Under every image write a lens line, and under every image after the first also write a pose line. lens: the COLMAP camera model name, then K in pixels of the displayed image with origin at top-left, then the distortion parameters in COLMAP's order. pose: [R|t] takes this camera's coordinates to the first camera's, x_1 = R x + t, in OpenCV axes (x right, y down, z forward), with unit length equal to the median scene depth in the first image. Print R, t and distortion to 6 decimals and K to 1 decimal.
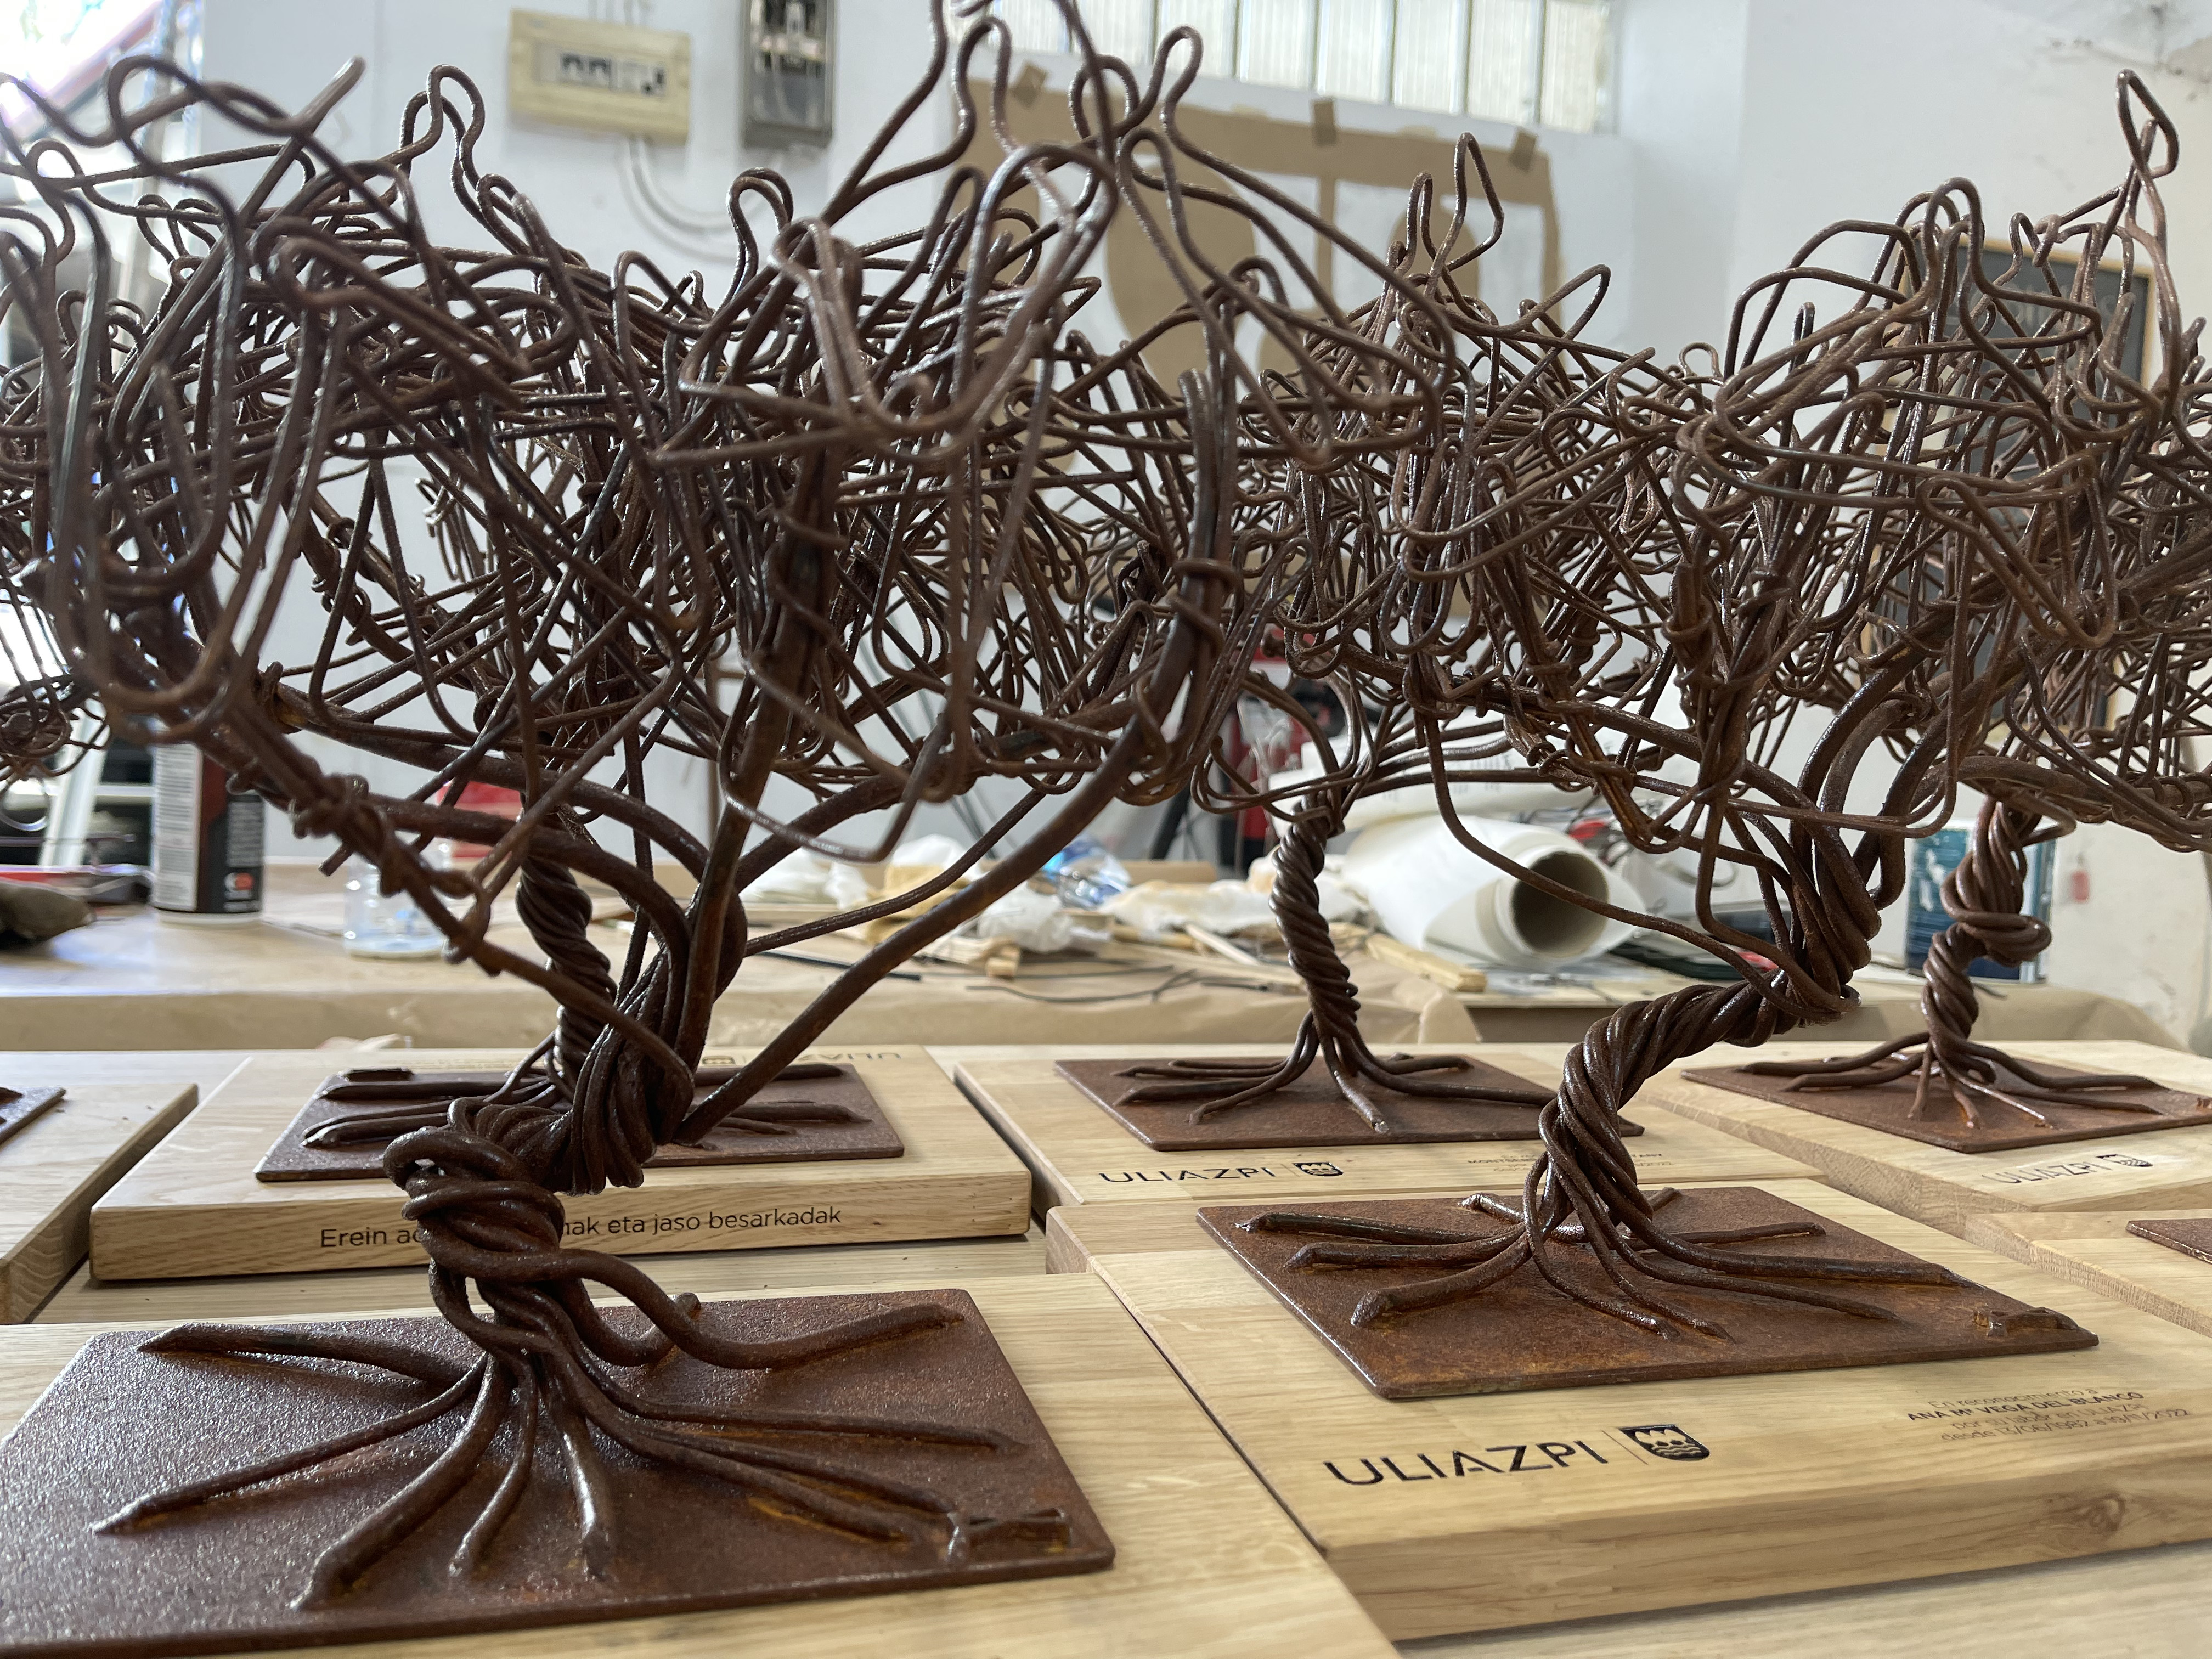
lens RADIAL K [[1665.7, 0, 1110.2], [0, 1665.7, 836.4], [0, 0, 1]] dist [0.036587, -0.090456]
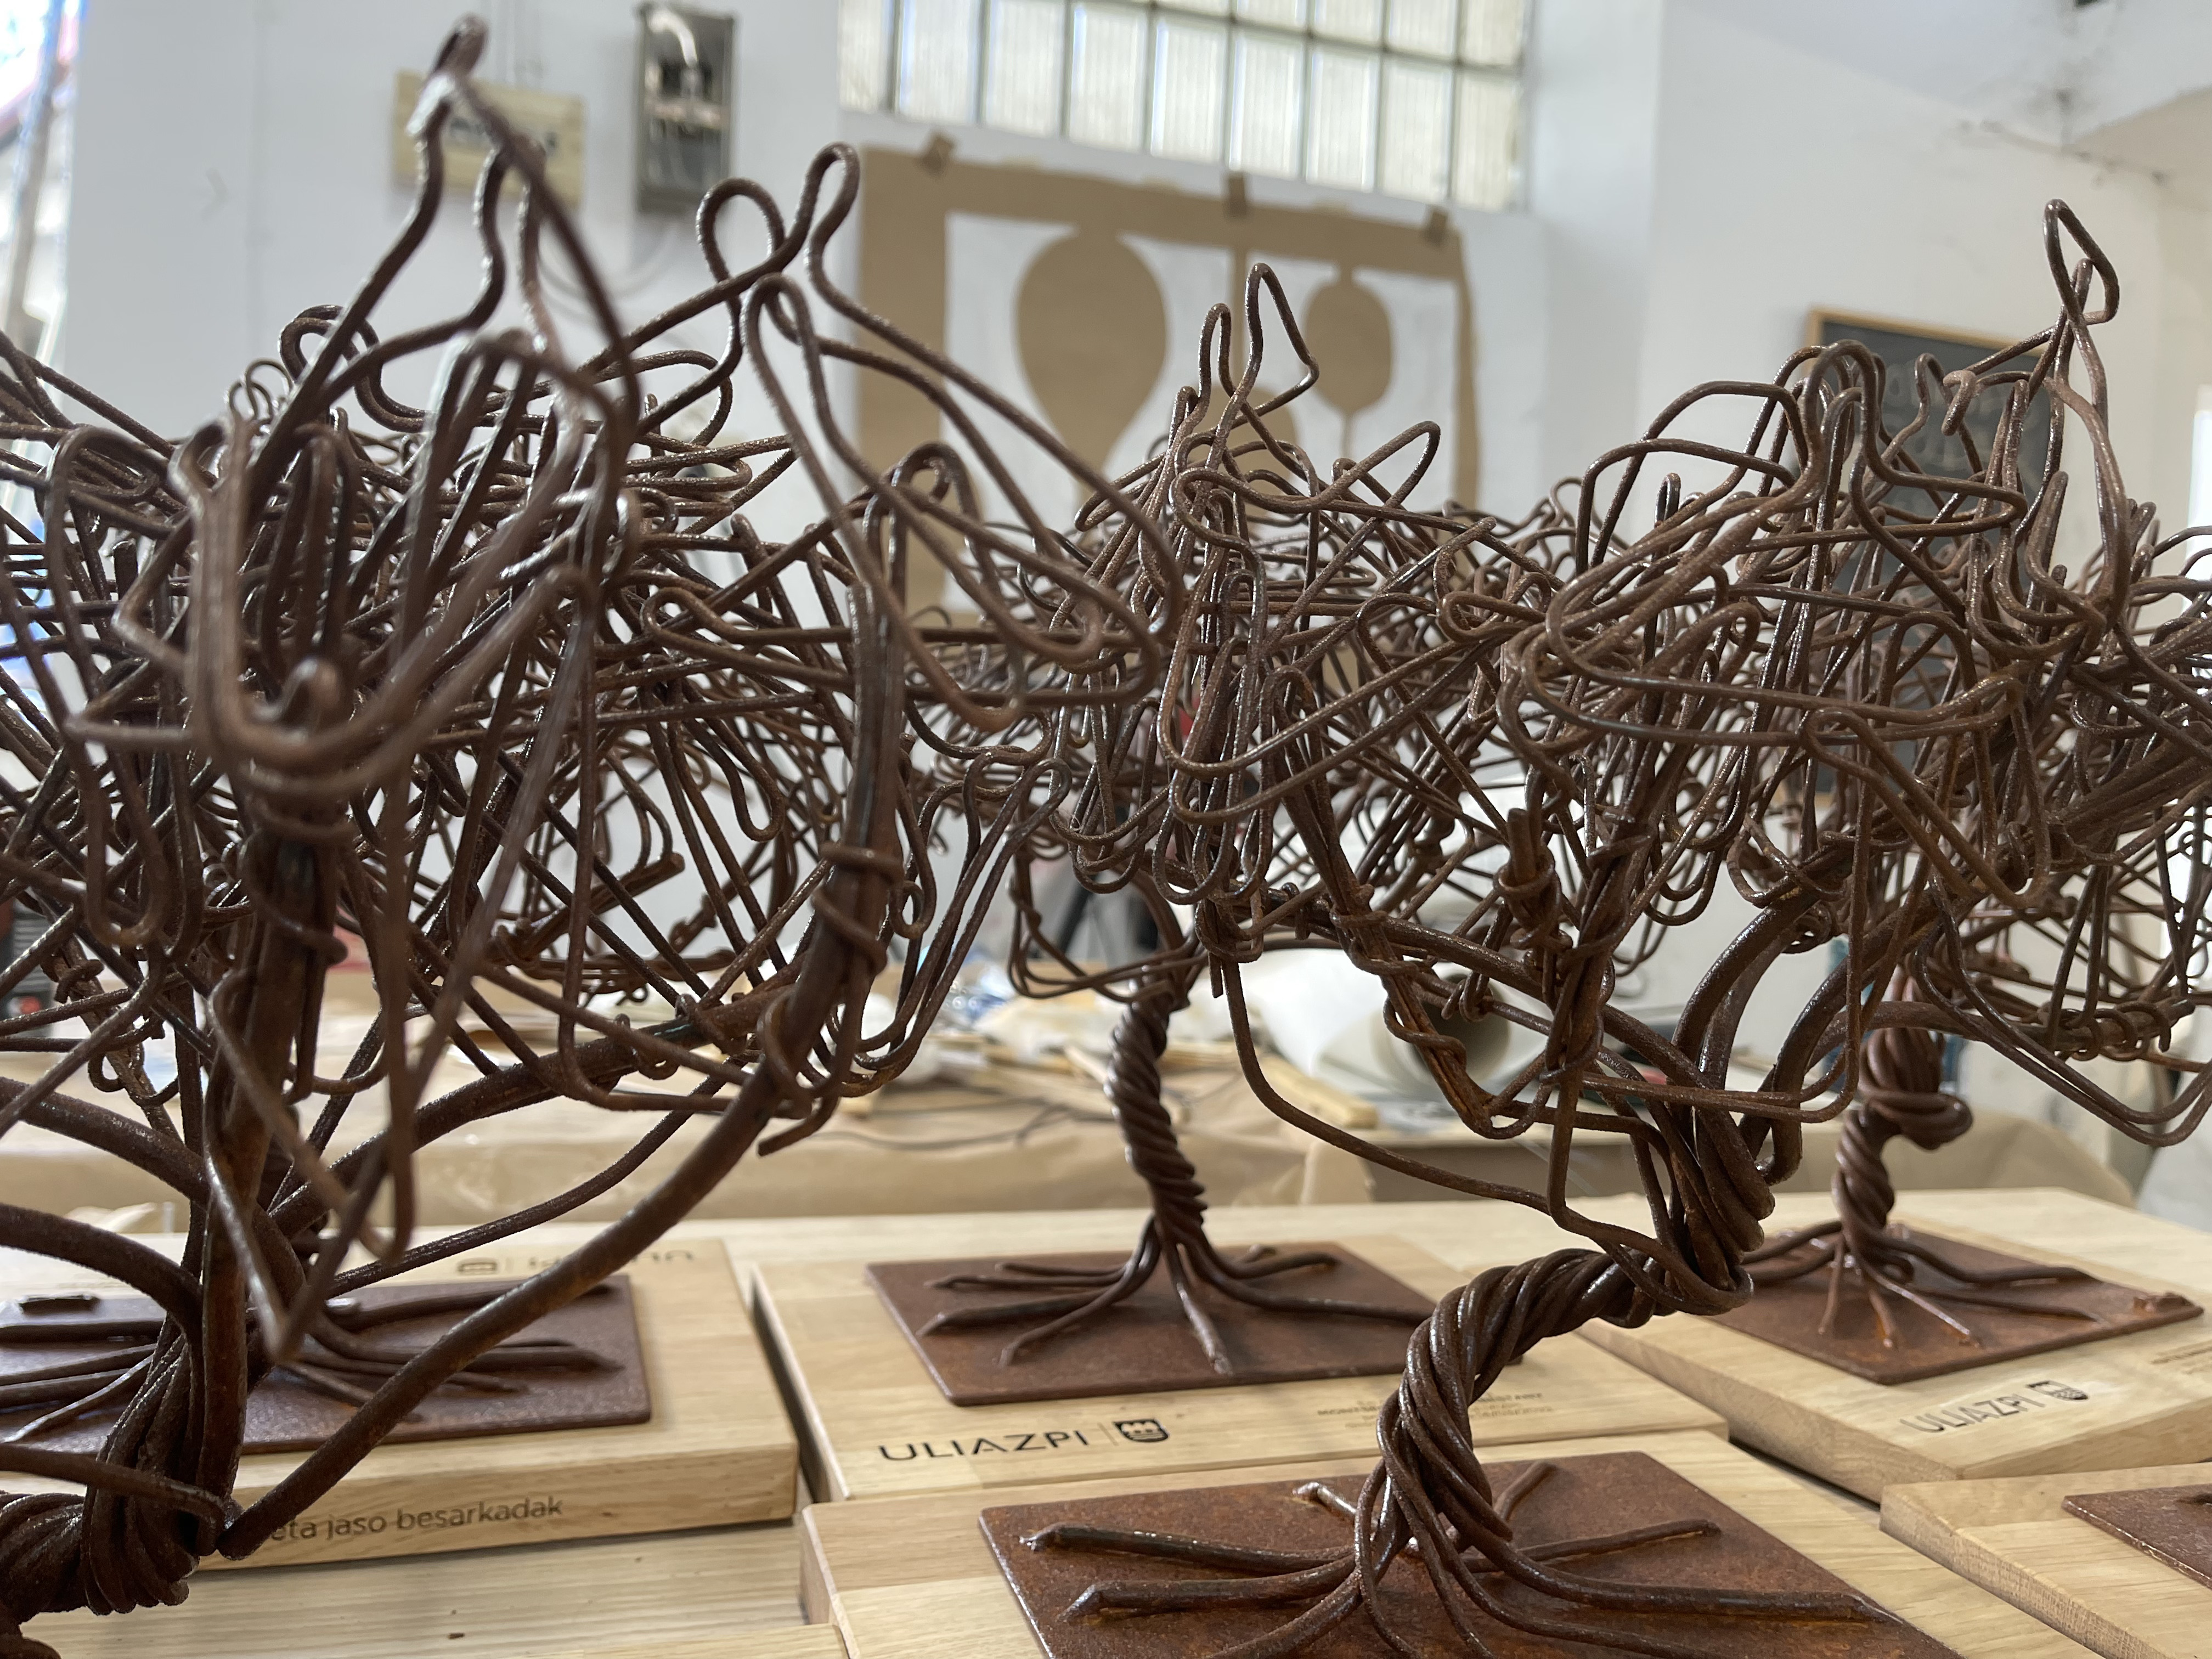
lens RADIAL K [[1665.7, 0, 1106.7], [0, 1665.7, 821.4], [0, 0, 1]] dist [0.036587, -0.090456]
pose [[0.999296, 0.003153, 0.037391, 0.078044], [-0.001625, 0.999165, -0.040829, -0.081860], [-0.037489, 0.040740, 0.998466, 0.139637]]
